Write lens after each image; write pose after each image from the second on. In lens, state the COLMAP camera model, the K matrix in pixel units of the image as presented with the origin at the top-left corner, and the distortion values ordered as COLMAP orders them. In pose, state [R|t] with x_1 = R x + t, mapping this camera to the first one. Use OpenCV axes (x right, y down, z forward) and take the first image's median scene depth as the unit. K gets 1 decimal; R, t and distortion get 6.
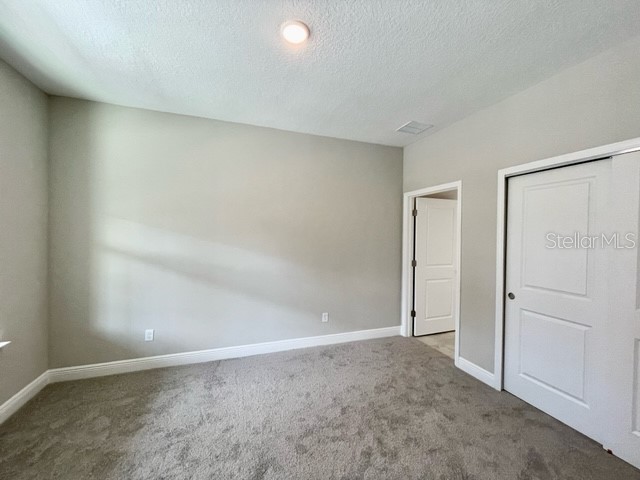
lens RADIAL K [[260.7, 0, 320.1], [0, 260.7, 237.6], [0, 0, 1]] dist [-0.002891, 0.001571]
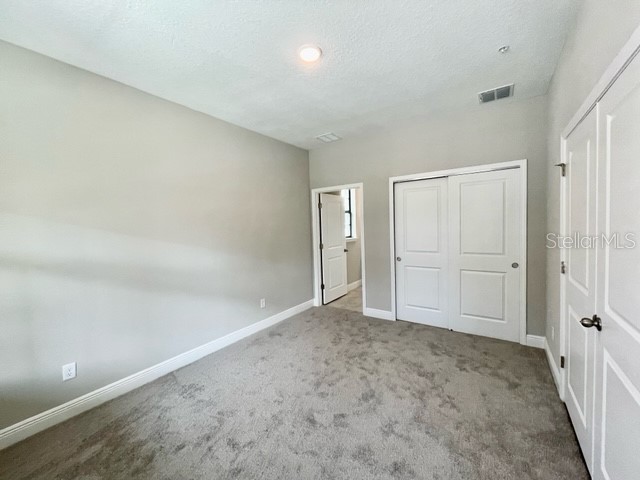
lens RADIAL K [[260.7, 0, 316.3], [0, 260.7, 239.1], [0, 0, 1]] dist [-0.002891, 0.001571]
pose [[0.817158, -0.069891, 0.572161, -0.488831], [0.049807, 0.997471, 0.050709, -0.000822], [-0.574258, -0.012940, 0.818572, 0.000877]]
